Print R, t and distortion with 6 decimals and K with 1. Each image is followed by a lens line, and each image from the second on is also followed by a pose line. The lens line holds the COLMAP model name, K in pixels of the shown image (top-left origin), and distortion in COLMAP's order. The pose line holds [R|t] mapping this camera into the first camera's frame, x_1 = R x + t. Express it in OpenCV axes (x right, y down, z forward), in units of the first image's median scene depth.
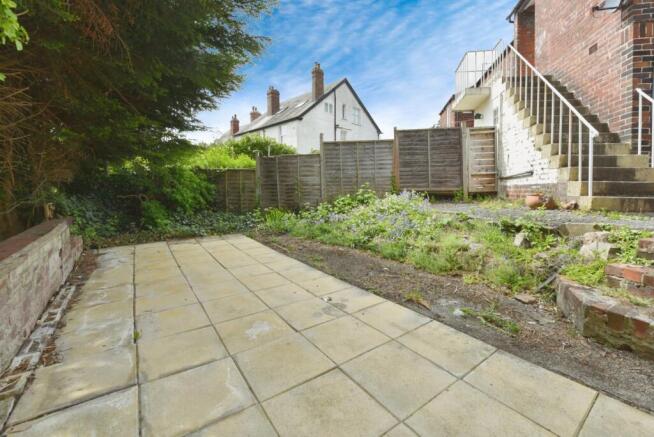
lens RADIAL K [[283.9, 0, 330.0], [0, 283.9, 194.4], [0, 0, 1]] dist [0.000376, 0.000010]
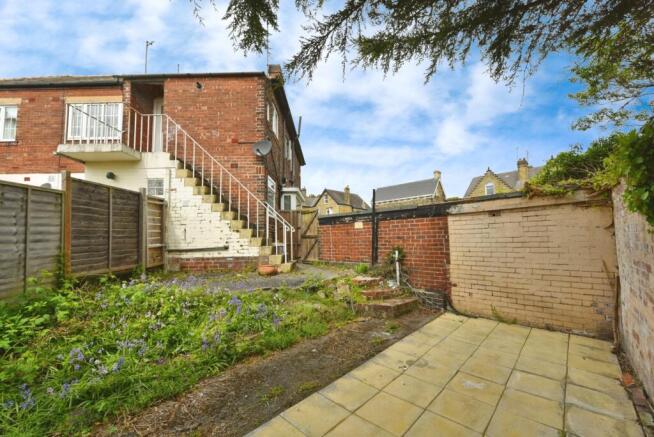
lens RADIAL K [[271.2, 0, 330.6], [0, 271.2, 217.0], [0, 0, 1]] dist [-0.000266, -0.000087]
pose [[-0.230200, 0.065122, 0.970962, -0.497341], [0.024636, 0.997829, -0.061084, -0.106138], [-0.972831, 0.009859, -0.231304, 0.677025]]
